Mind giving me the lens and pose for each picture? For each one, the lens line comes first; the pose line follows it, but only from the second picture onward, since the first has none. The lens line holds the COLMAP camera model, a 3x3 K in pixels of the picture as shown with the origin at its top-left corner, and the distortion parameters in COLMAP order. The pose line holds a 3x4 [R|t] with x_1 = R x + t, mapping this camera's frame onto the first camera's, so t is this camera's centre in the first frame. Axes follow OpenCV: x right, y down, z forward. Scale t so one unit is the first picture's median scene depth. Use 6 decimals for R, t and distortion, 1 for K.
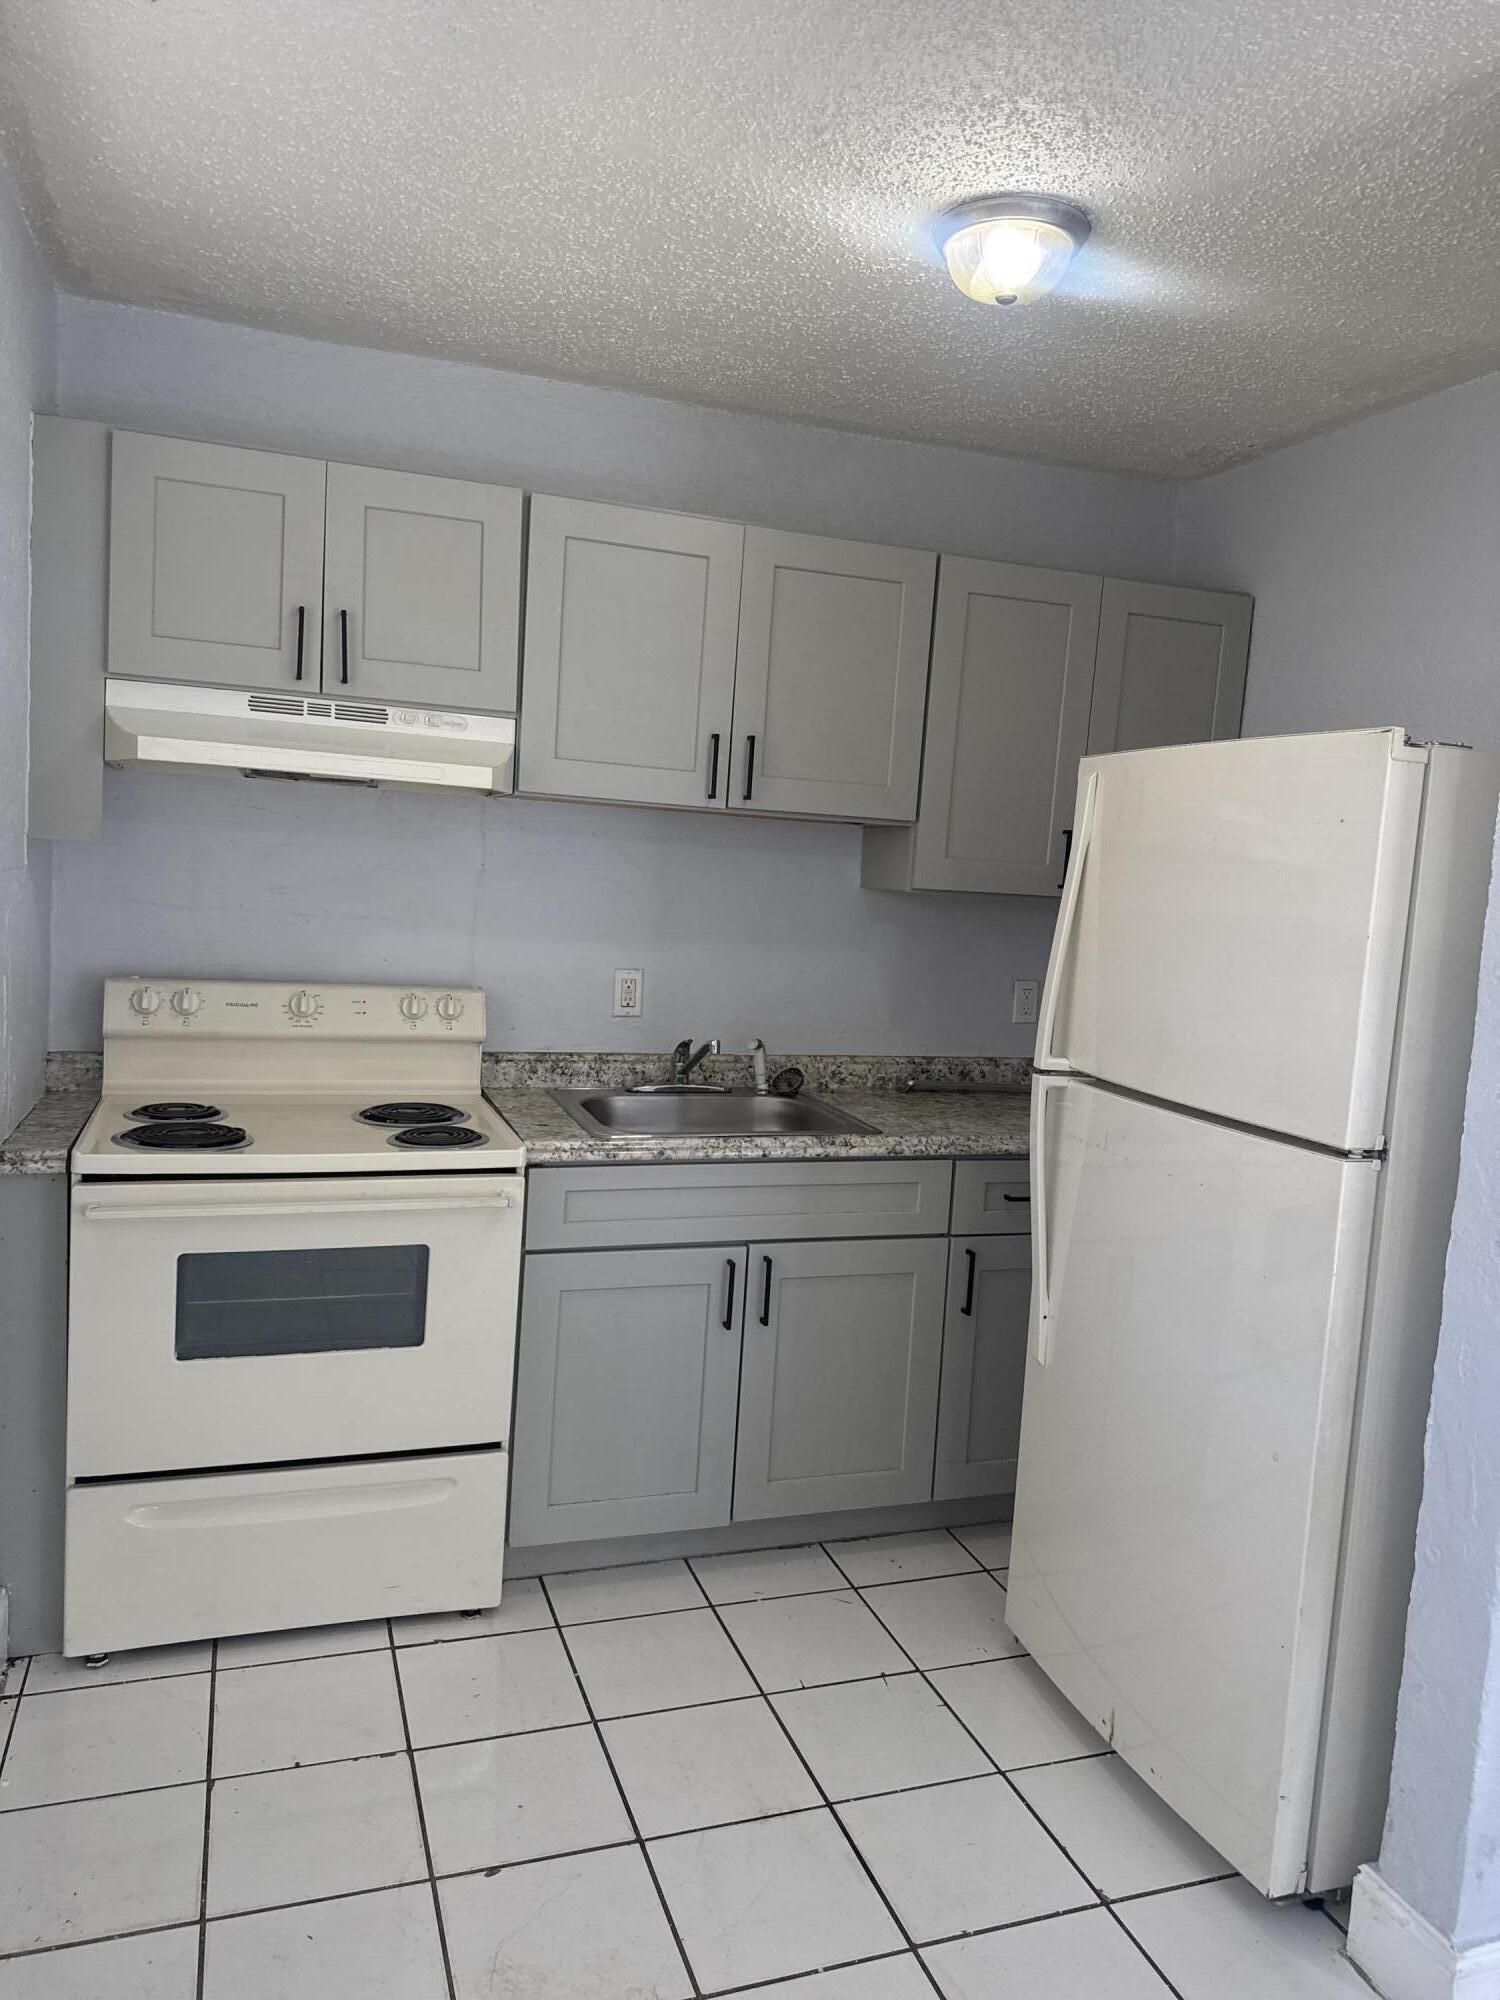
lens RADIAL K [[1408.6, 0, 756.4], [0, 1408.6, 989.2], [0, 0, 1]] dist [0.019907, -0.038687]
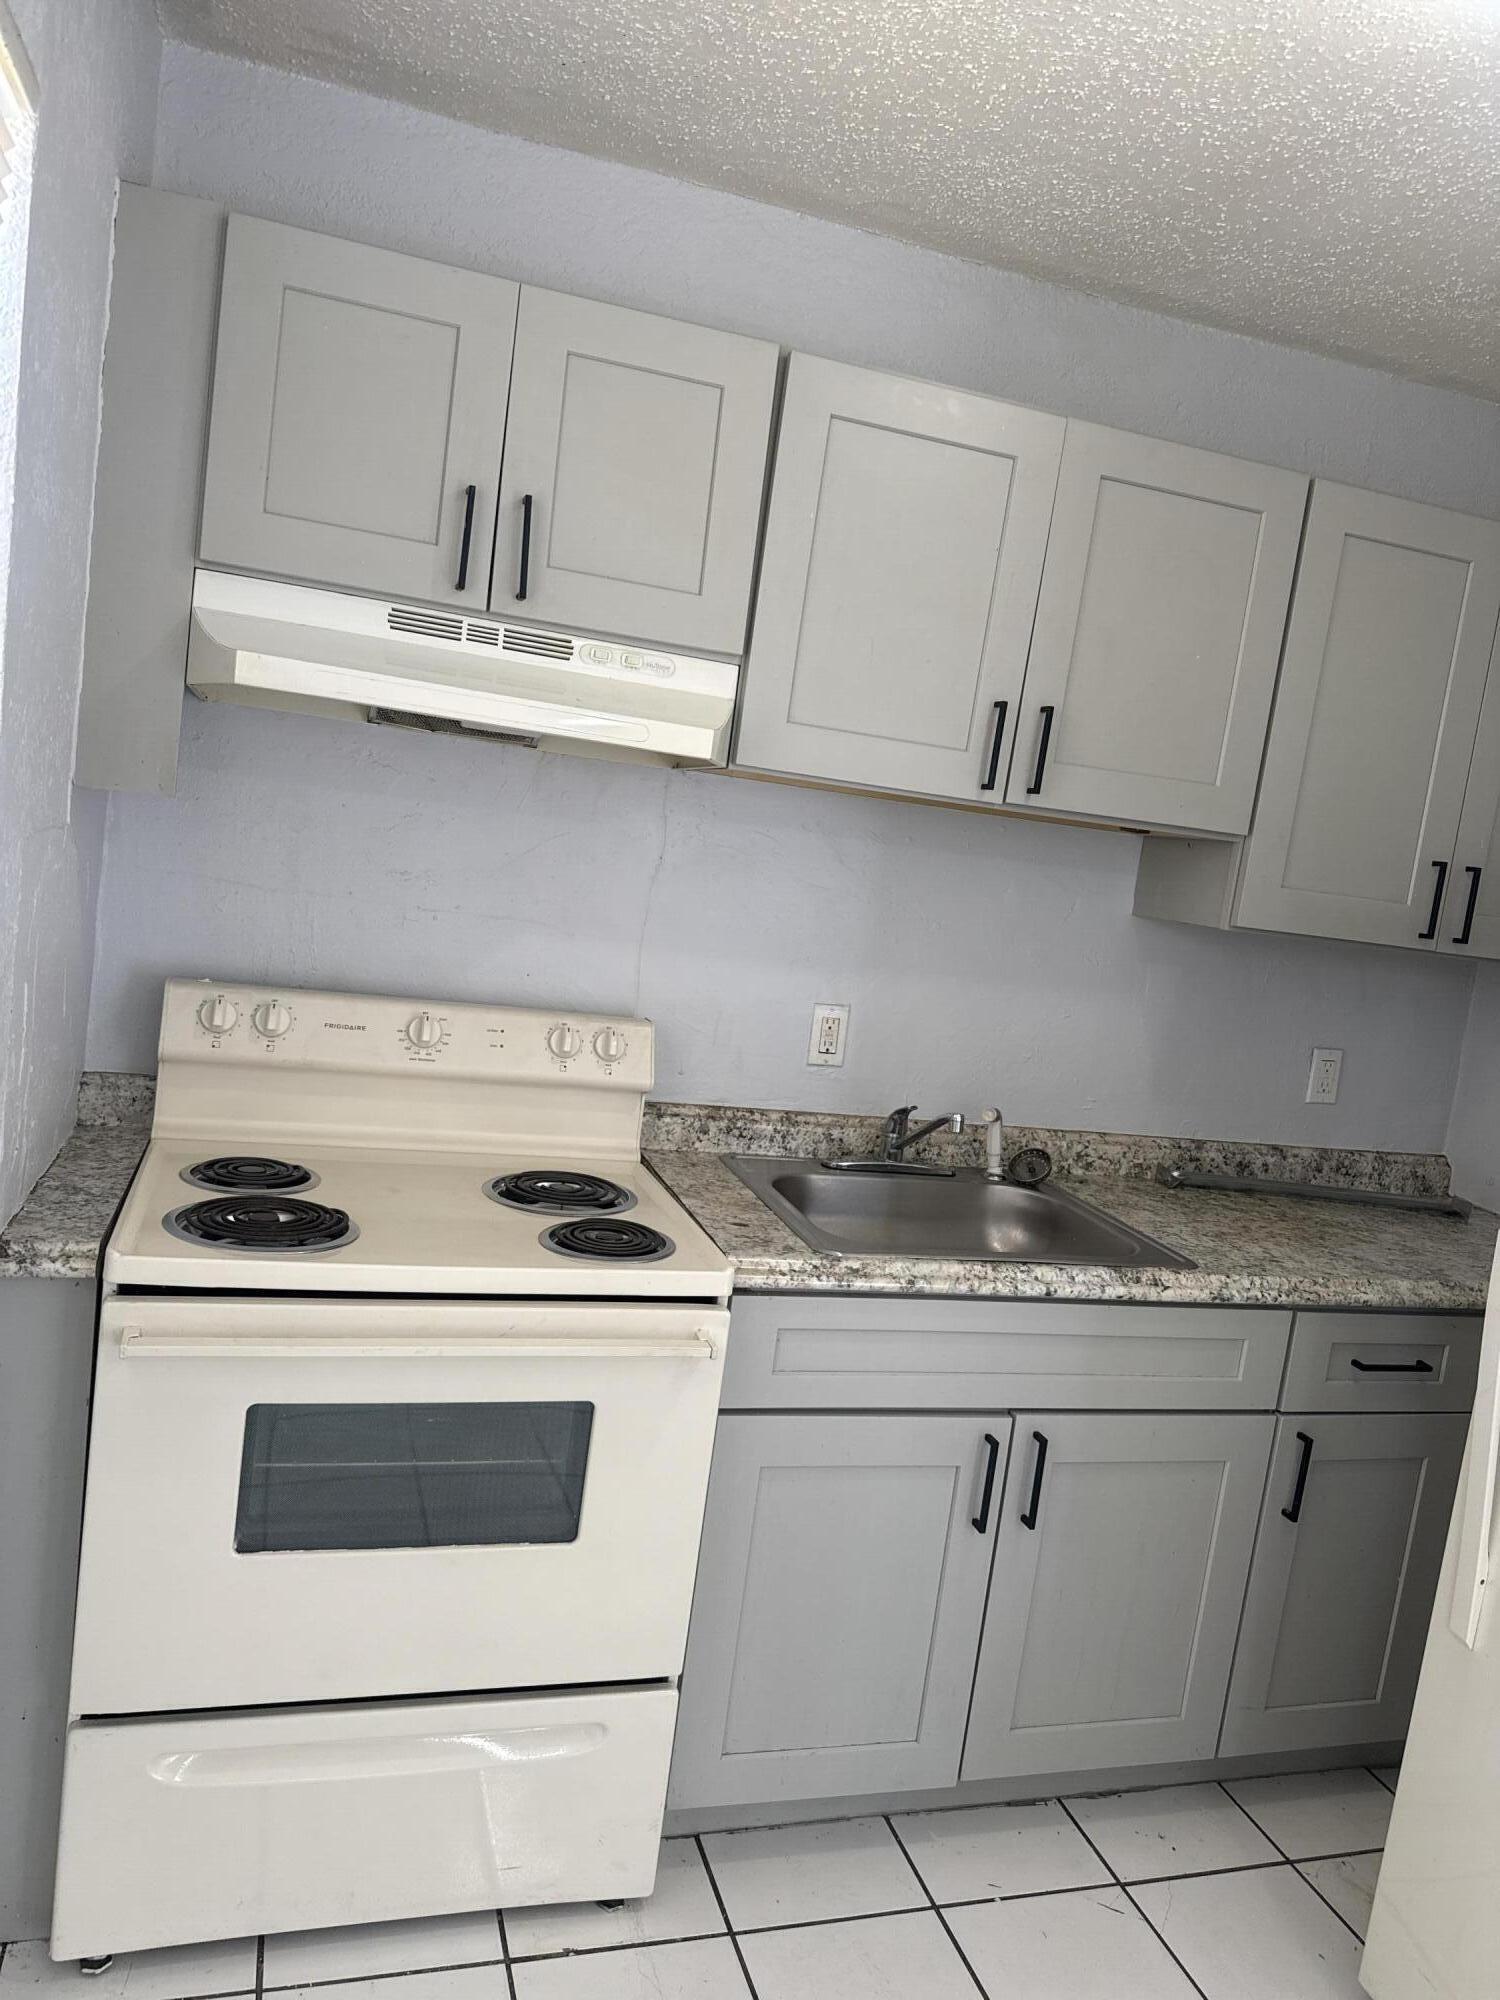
lens RADIAL K [[1408.6, 0, 740.7], [0, 1408.6, 993.6], [0, 0, 1]] dist [0.019907, -0.038687]
pose [[0.996811, 0.071953, -0.034508, -0.135845], [-0.071344, 0.997279, 0.018579, -0.036469], [0.035751, -0.016058, 0.999232, 0.273285]]
